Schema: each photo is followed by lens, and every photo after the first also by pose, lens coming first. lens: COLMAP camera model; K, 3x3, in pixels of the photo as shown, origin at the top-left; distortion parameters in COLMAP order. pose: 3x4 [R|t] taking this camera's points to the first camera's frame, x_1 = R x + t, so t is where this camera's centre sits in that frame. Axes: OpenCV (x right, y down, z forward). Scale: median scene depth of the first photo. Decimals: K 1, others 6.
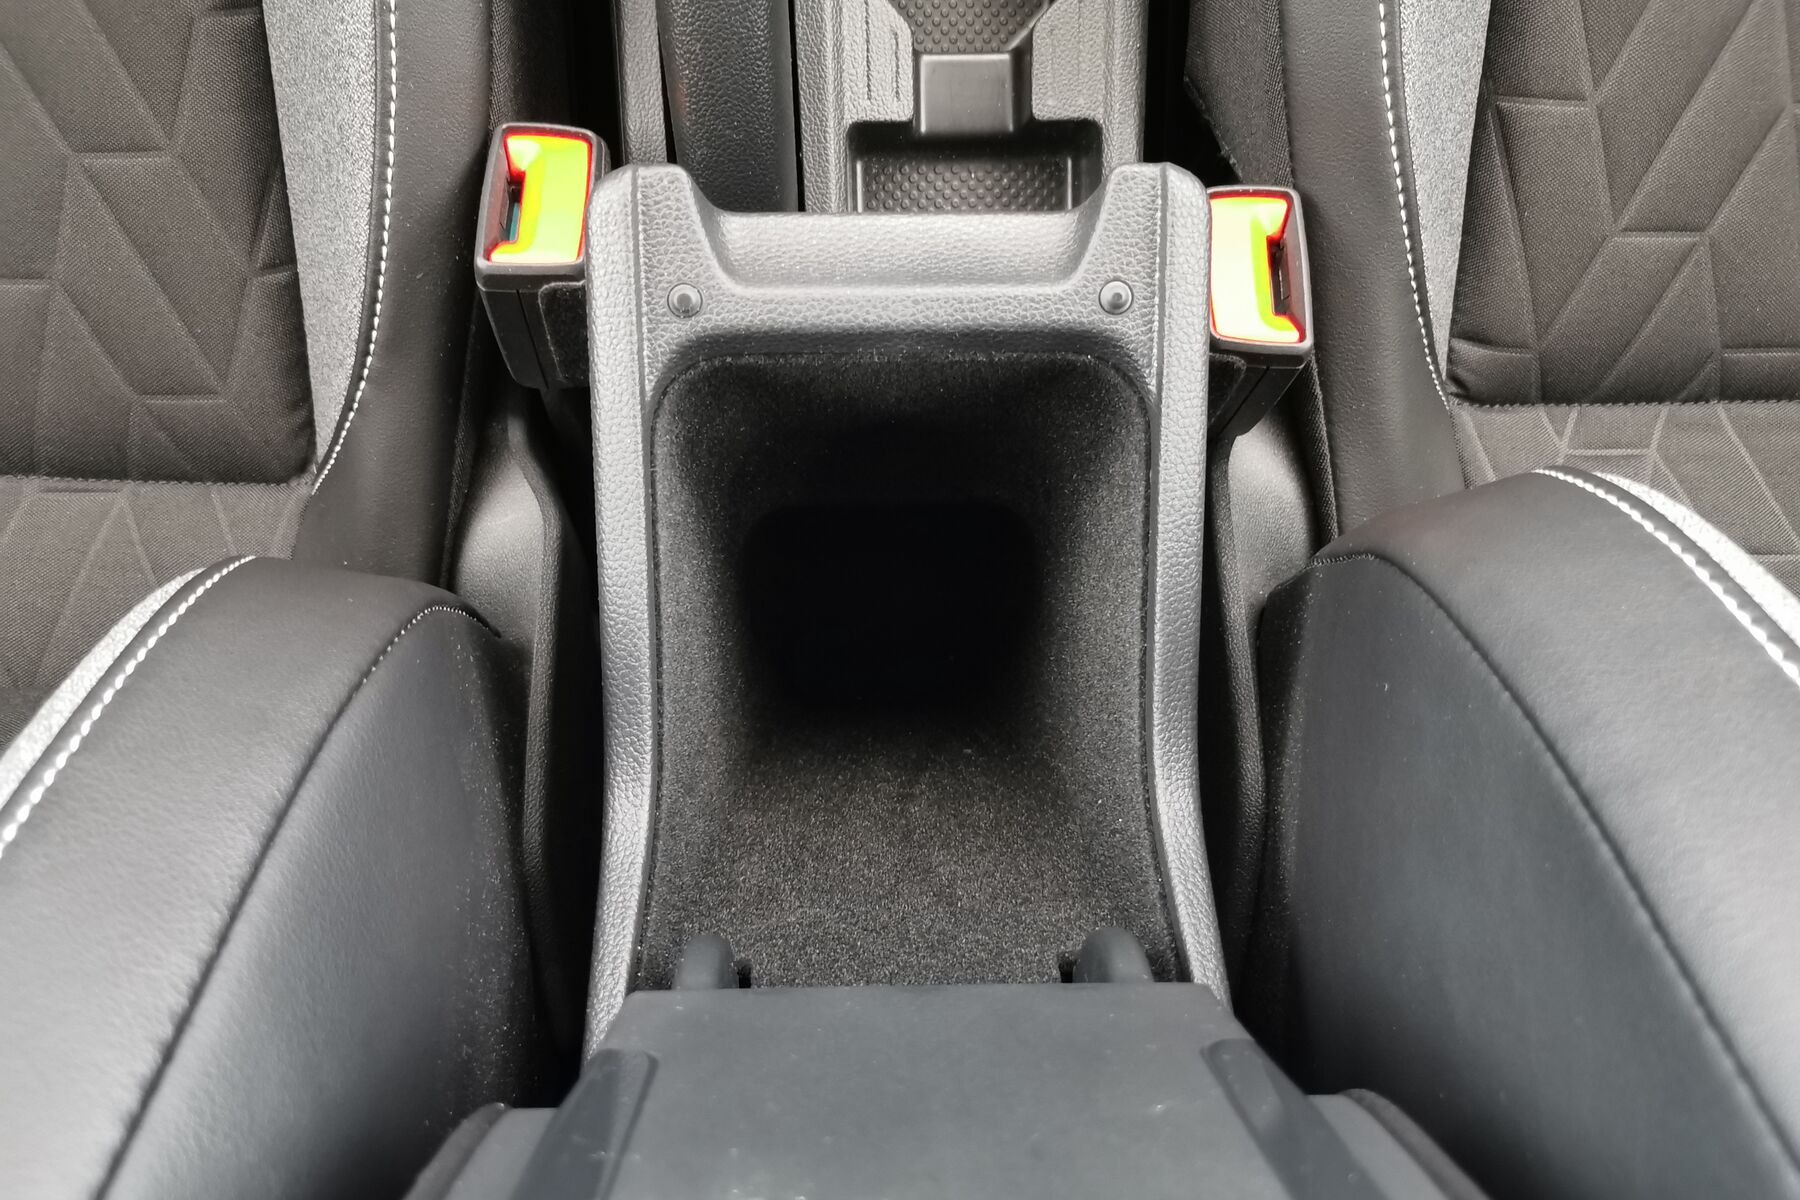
lens RADIAL K [[1415.3, 0, 896.8], [0, 1415.3, 605.2], [0, 0, 1]] dist [0.012723, -0.000940]
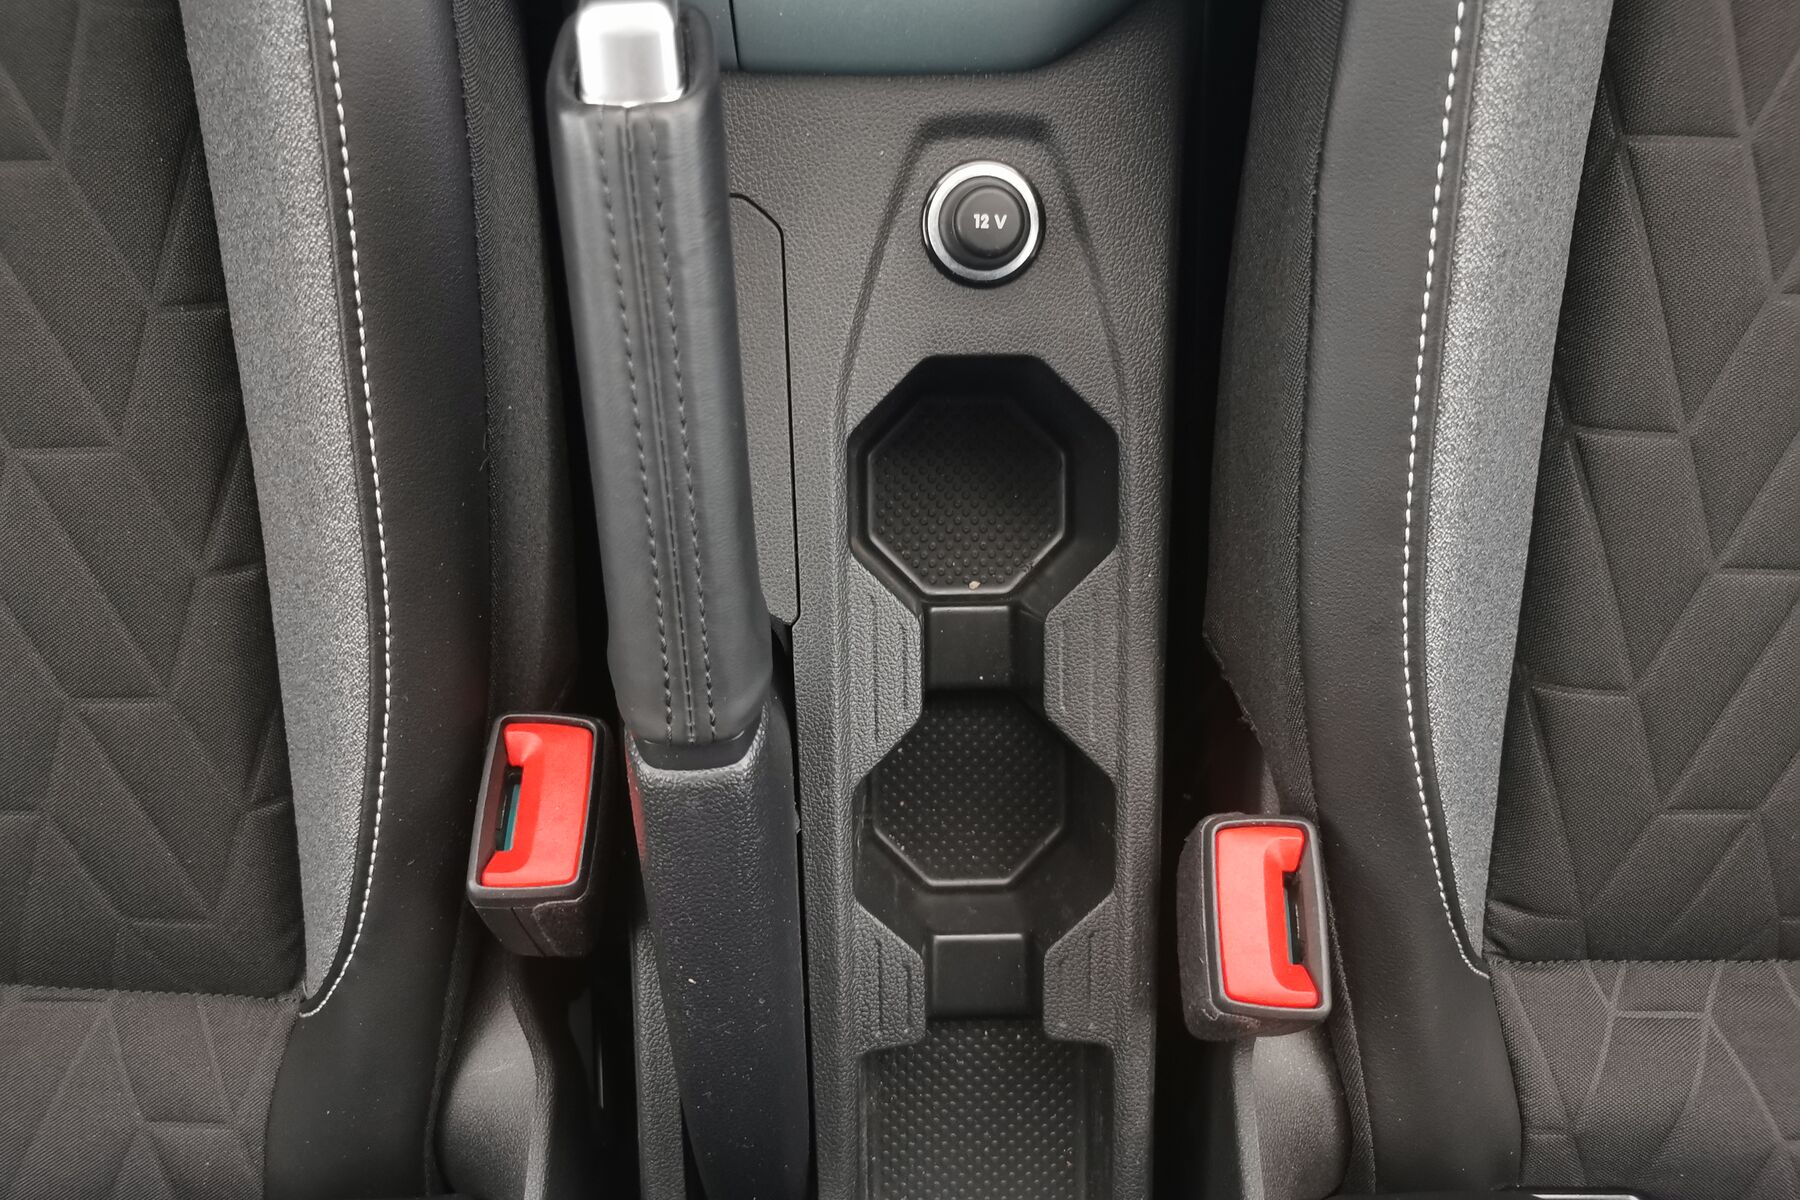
lens RADIAL K [[1415.3, 0, 891.9], [0, 1415.3, 587.3], [0, 0, 1]] dist [0.012723, -0.000940]
pose [[0.999726, 0.007093, -0.022314, 0.010417], [-0.008658, 0.997452, -0.070817, -0.329858], [0.021755, 0.070991, 0.997240, 0.028324]]
